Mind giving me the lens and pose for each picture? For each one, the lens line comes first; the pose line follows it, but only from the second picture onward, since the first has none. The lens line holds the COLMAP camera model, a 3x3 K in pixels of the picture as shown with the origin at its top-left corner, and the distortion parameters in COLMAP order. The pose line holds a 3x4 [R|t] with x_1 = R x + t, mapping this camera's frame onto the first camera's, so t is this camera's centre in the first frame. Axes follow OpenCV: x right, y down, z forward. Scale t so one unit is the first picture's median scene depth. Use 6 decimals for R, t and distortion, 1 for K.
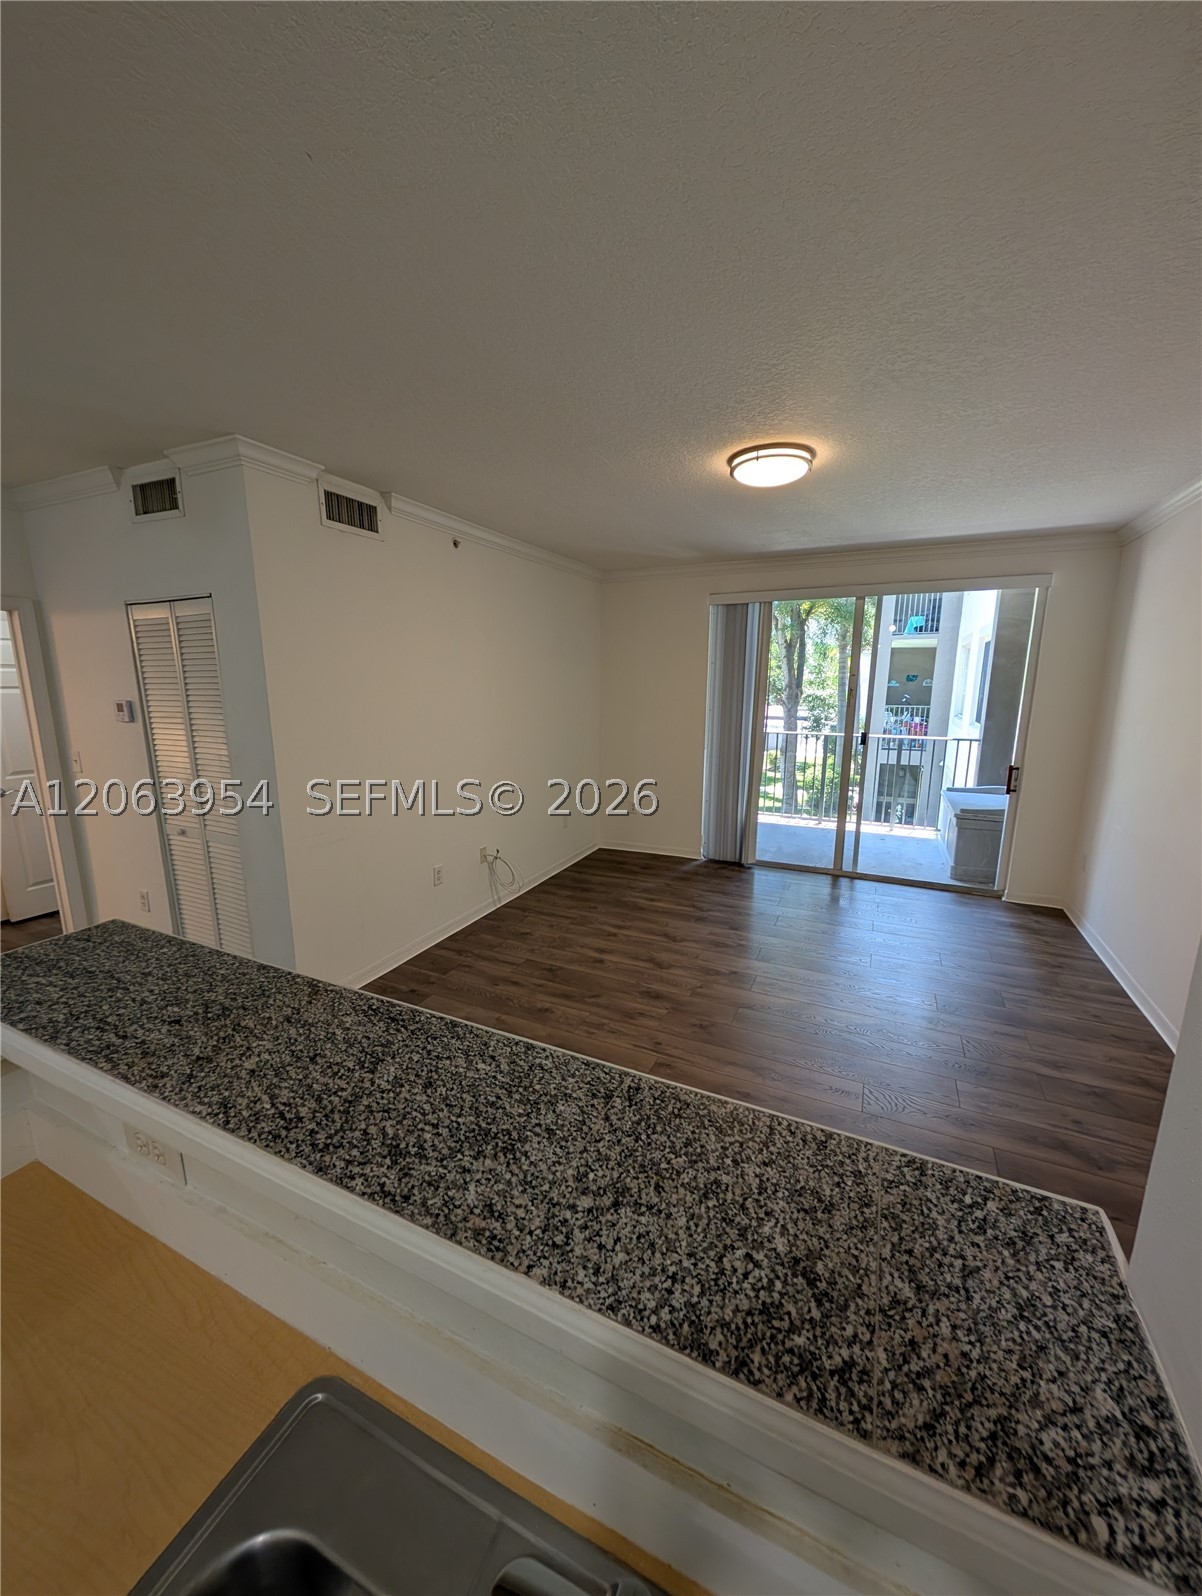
lens RADIAL K [[608.6, 0, 598.3], [0, 608.6, 796.7], [0, 0, 1]] dist [0.004040, 0.000155]
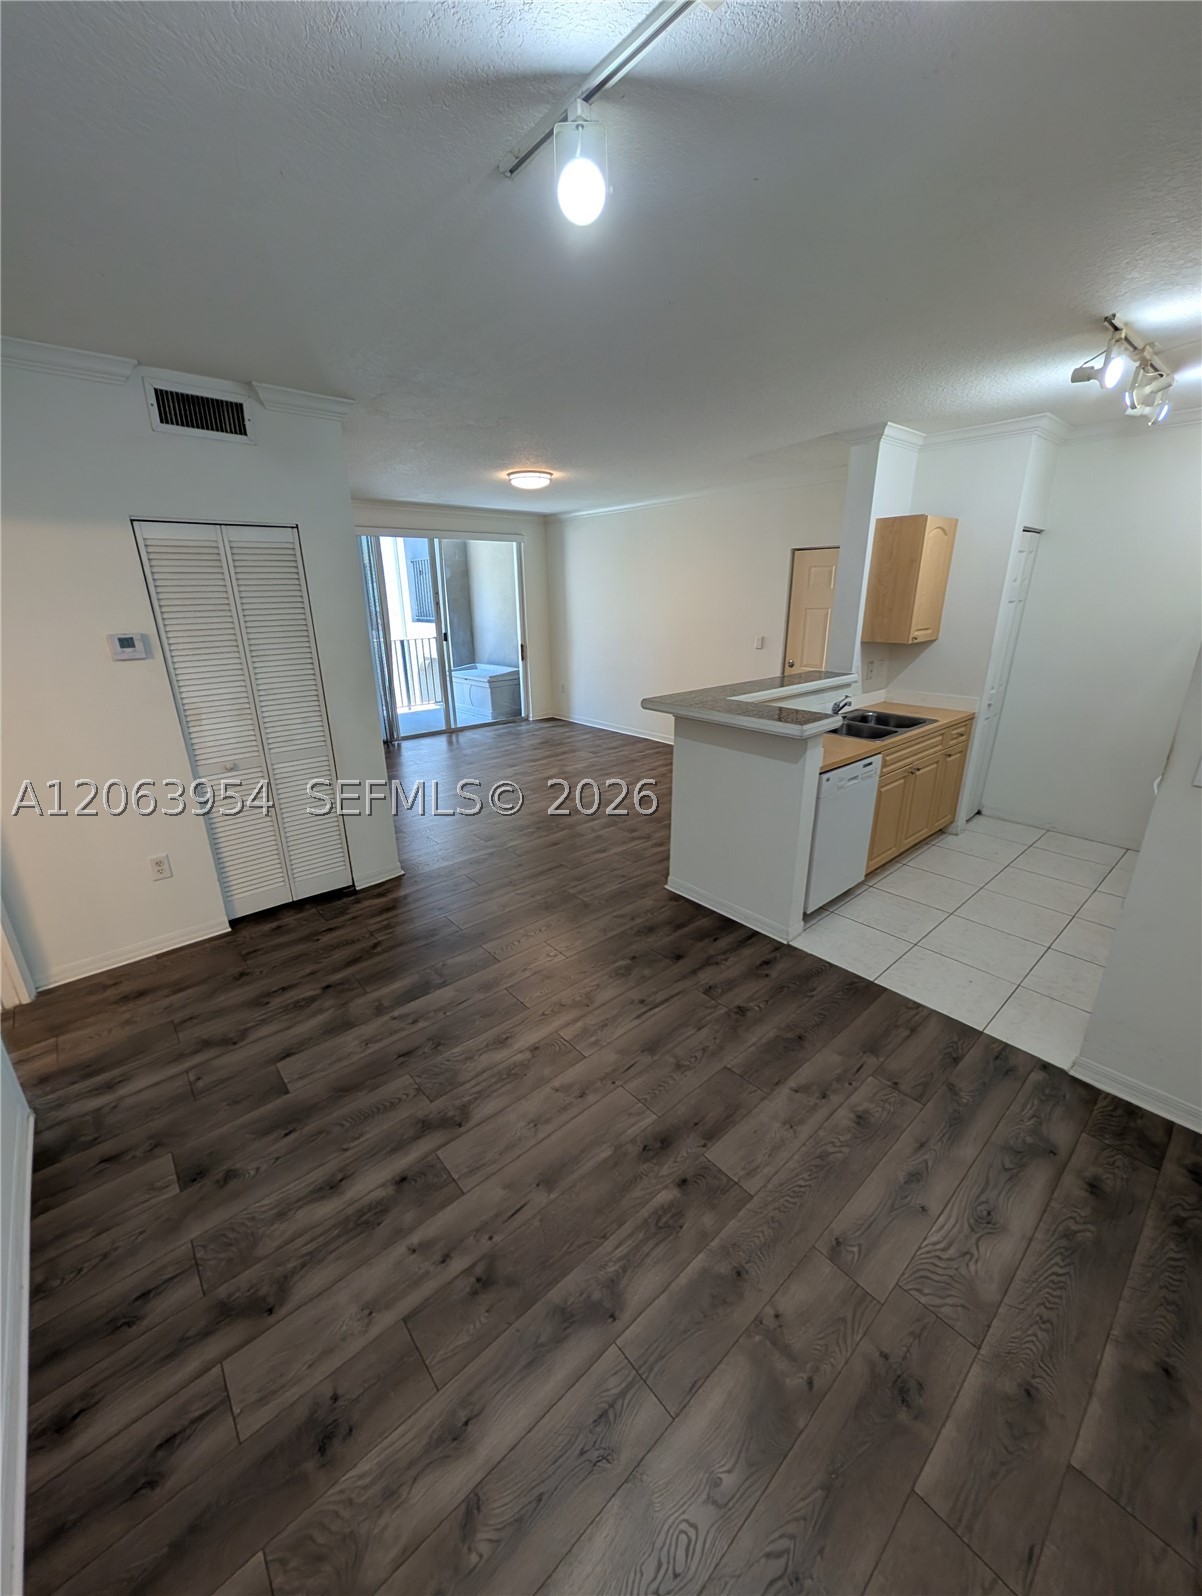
lens RADIAL K [[608.6, 0, 601.7], [0, 608.6, 796.3], [0, 0, 1]] dist [0.004040, 0.000155]
pose [[0.402405, -0.300817, 0.864626, -0.948591], [0.188317, 0.951472, 0.243388, -0.017300], [-0.895883, 0.064883, 0.439527, 0.028602]]
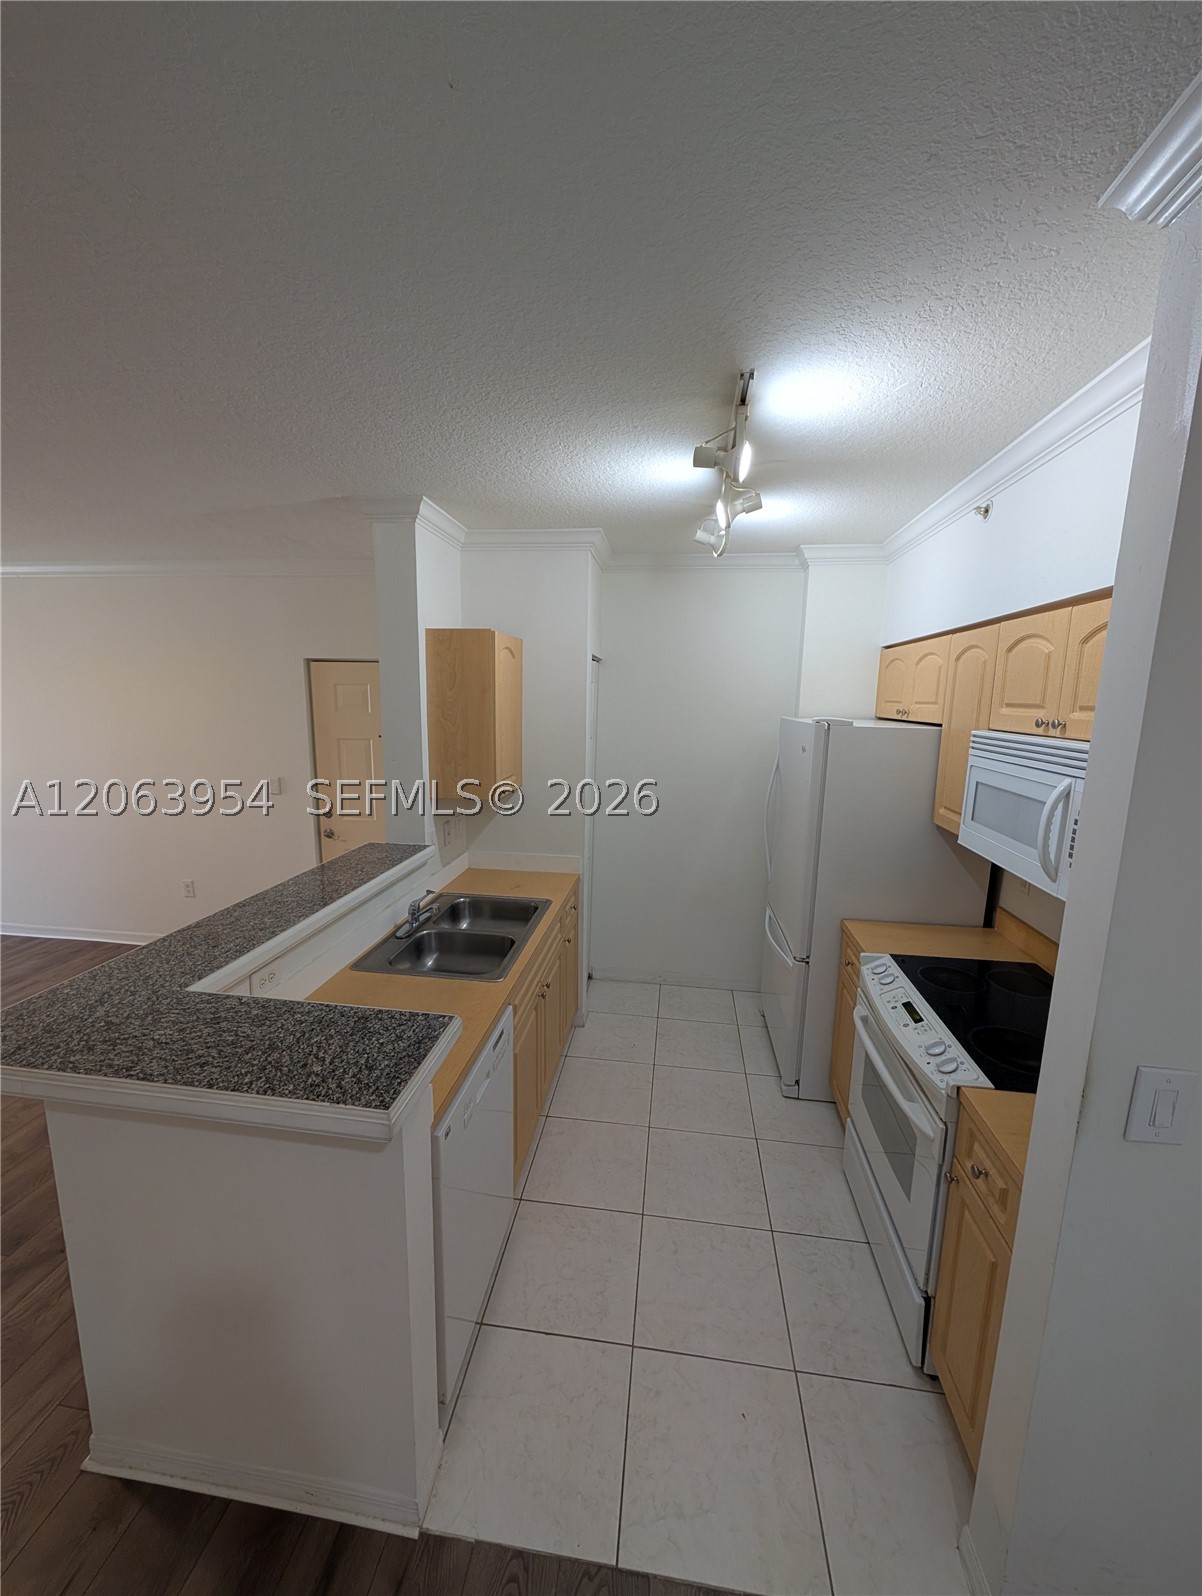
lens RADIAL K [[608.6, 0, 597.9], [0, 608.6, 799.3], [0, 0, 1]] dist [0.004040, 0.000155]
pose [[-0.298010, -0.169512, 0.939391, -0.563828], [0.167991, 0.959433, 0.226422, -0.054751], [-0.939664, 0.225285, -0.257444, 0.068171]]
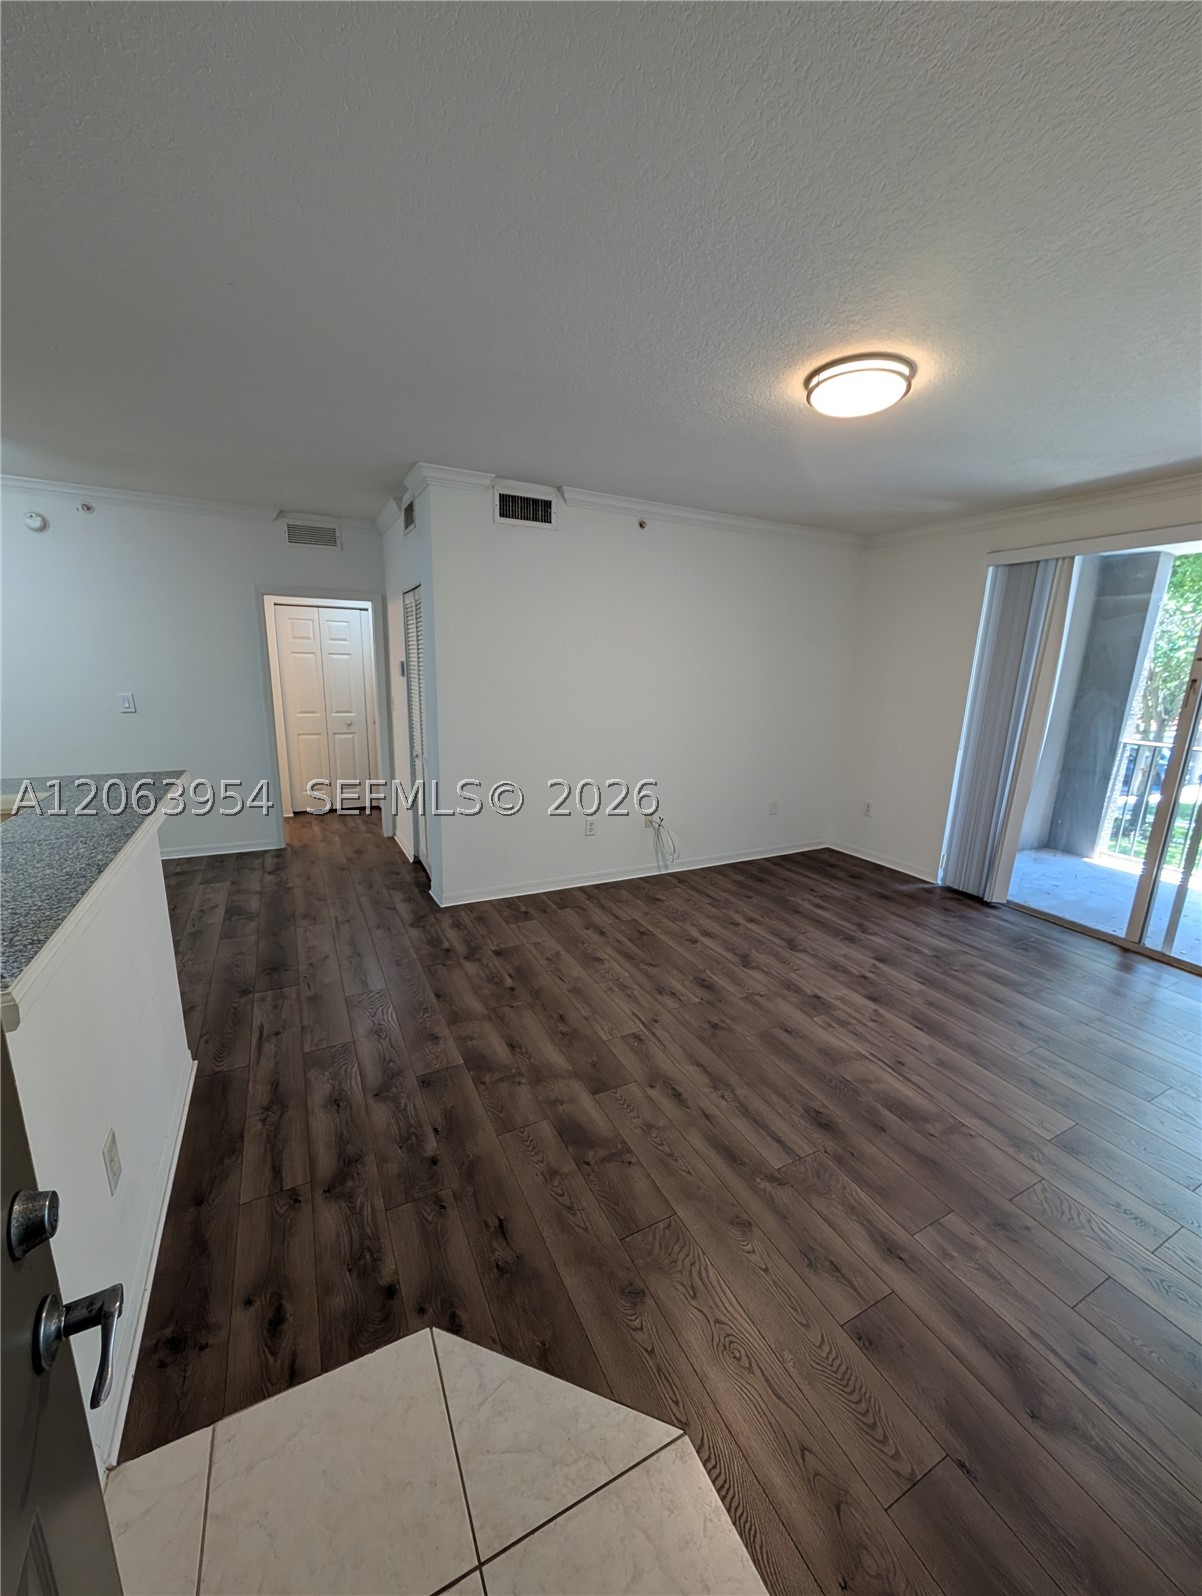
lens RADIAL K [[608.6, 0, 599.7], [0, 608.6, 796.8], [0, 0, 1]] dist [0.004040, 0.000155]
pose [[0.790106, 0.153987, -0.593313, 0.360060], [-0.142655, 0.987547, 0.066335, -0.002273], [0.596139, 0.032227, 0.802234, 0.095975]]
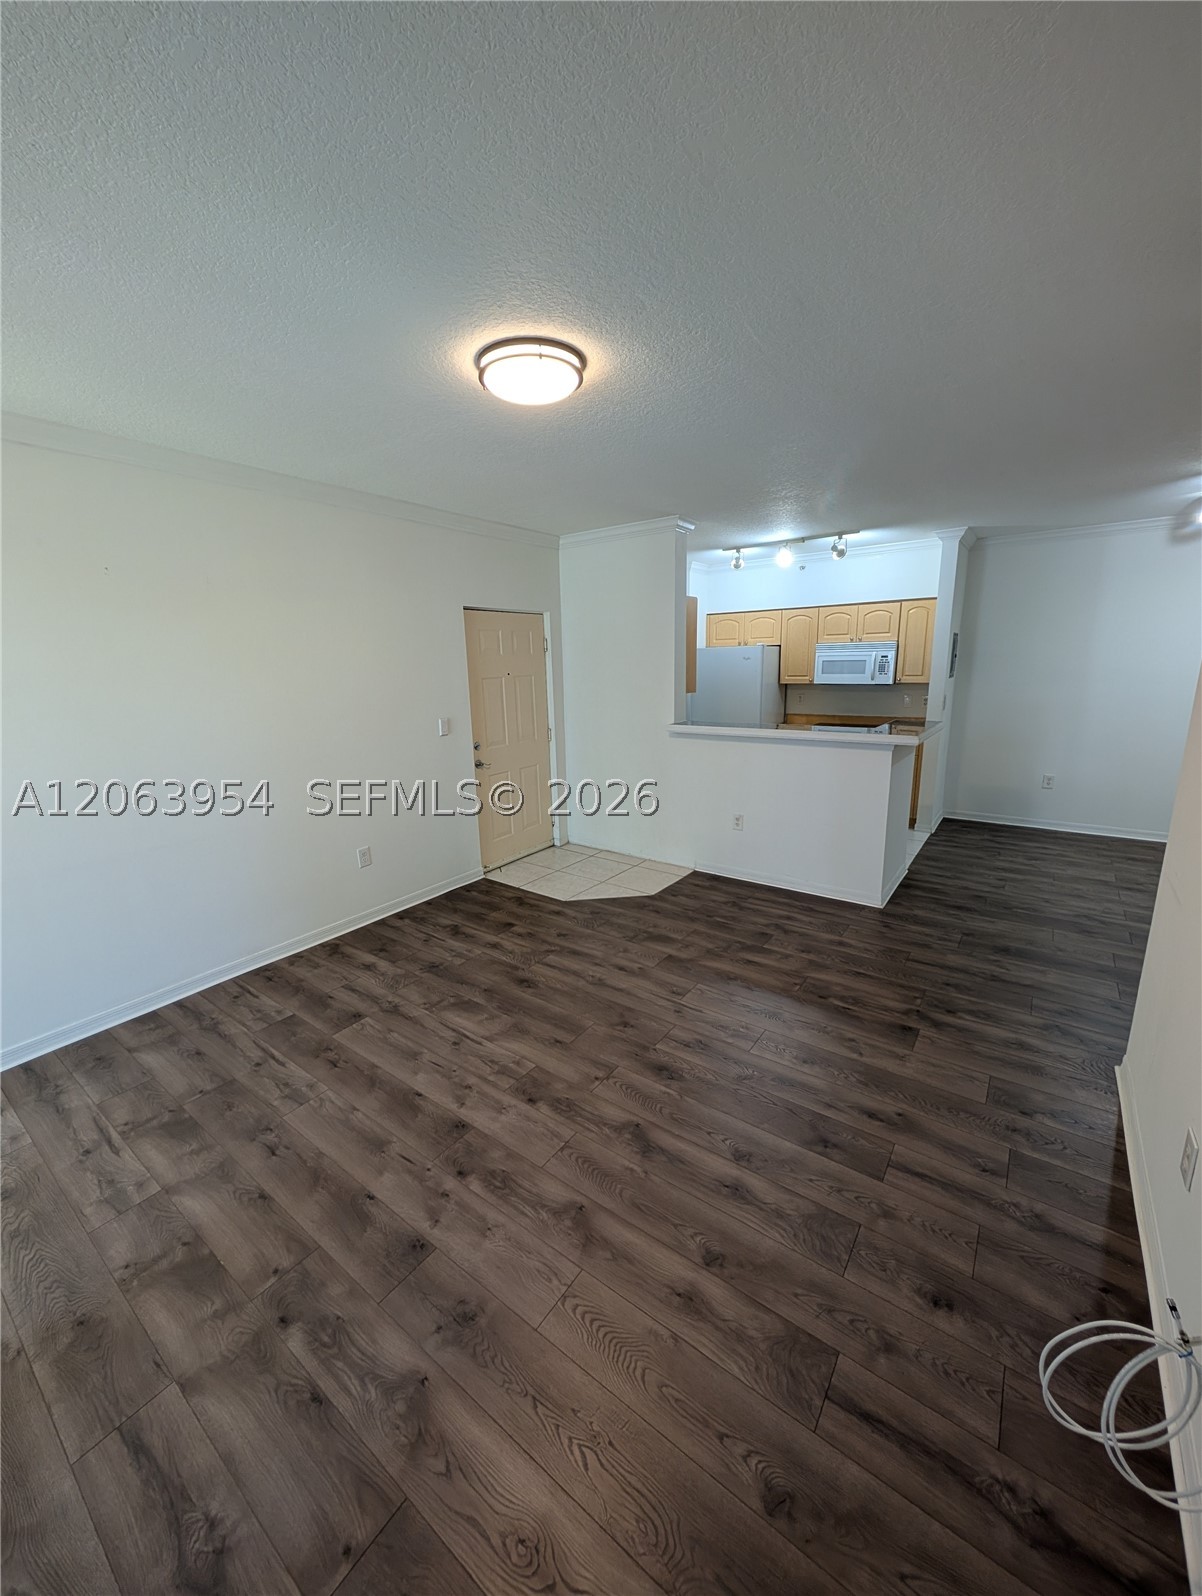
lens RADIAL K [[608.6, 0, 602.0], [0, 608.6, 798.7], [0, 0, 1]] dist [0.004040, 0.000155]
pose [[-0.981260, -0.022349, 0.191390, 0.023032], [0.057227, 0.914636, 0.400208, -0.219188], [-0.183996, 0.403660, -0.896216, 1.166151]]
